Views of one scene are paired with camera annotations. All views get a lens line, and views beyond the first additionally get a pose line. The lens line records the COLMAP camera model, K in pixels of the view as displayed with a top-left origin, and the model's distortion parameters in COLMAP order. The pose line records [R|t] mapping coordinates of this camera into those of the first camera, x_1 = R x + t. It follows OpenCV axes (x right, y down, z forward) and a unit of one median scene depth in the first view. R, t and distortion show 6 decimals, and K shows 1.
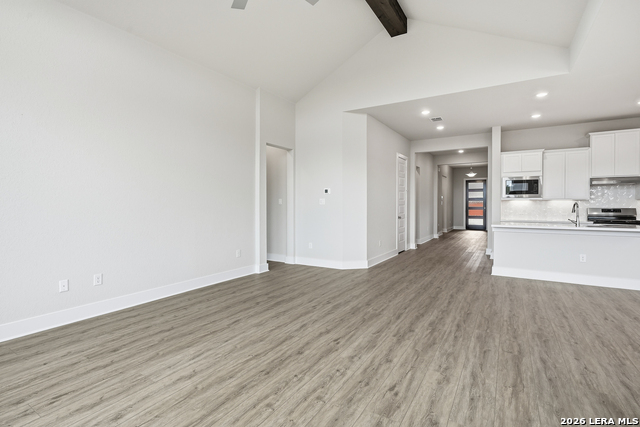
lens RADIAL K [[305.2, 0, 317.2], [0, 305.2, 208.5], [0, 0, 1]] dist [-0.011139, 0.004969]
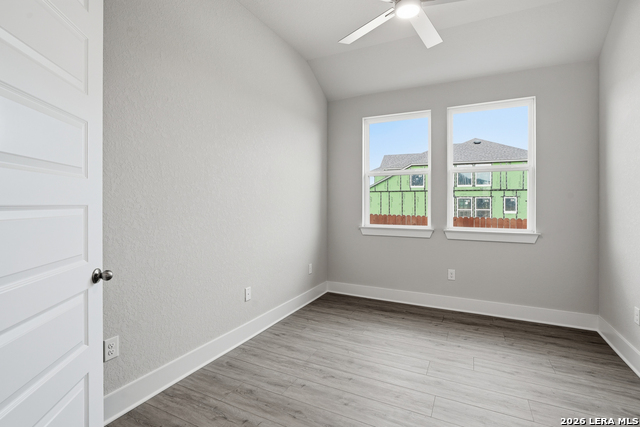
lens RADIAL K [[305.2, 0, 320.5], [0, 305.2, 209.4], [0, 0, 1]] dist [-0.011139, 0.004969]
pose [[-0.095113, -0.017788, 0.995307, -0.362922], [0.009752, 0.999776, 0.018800, -0.003210], [-0.995419, 0.011494, -0.094919, 0.382662]]
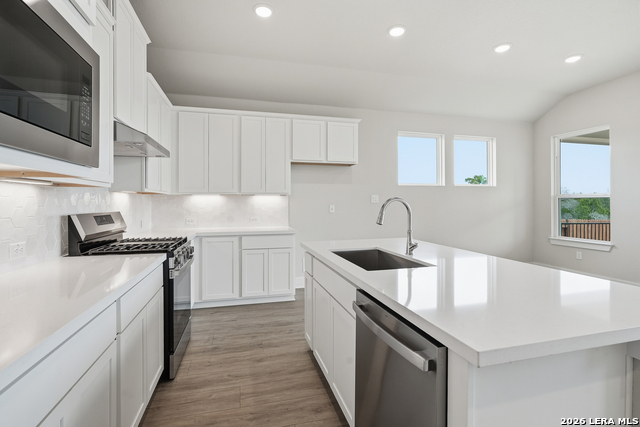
lens RADIAL K [[305.2, 0, 320.5], [0, 305.2, 202.9], [0, 0, 1]] dist [-0.011139, 0.004969]
pose [[-0.728848, 0.001790, 0.684673, 0.560944], [0.011811, 0.999881, 0.009959, -0.014758], [-0.684573, 0.015345, -0.728783, 1.160938]]
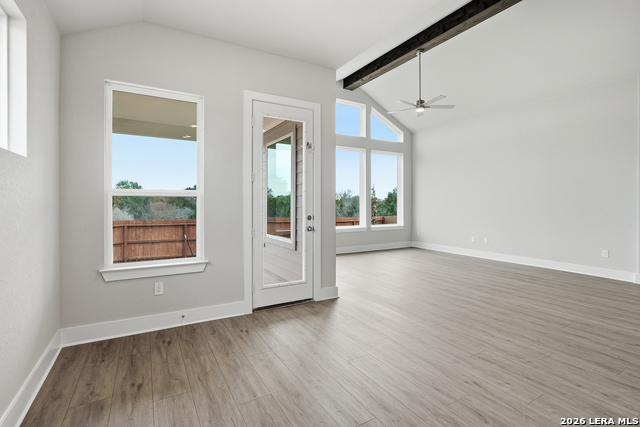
lens RADIAL K [[305.2, 0, 318.7], [0, 305.2, 203.3], [0, 0, 1]] dist [-0.011139, 0.004969]
pose [[-0.469558, -0.000733, -0.882901, 0.936826], [-0.013892, 0.999882, 0.006557, -0.007156], [0.882792, 0.015344, -0.469513, 0.562348]]
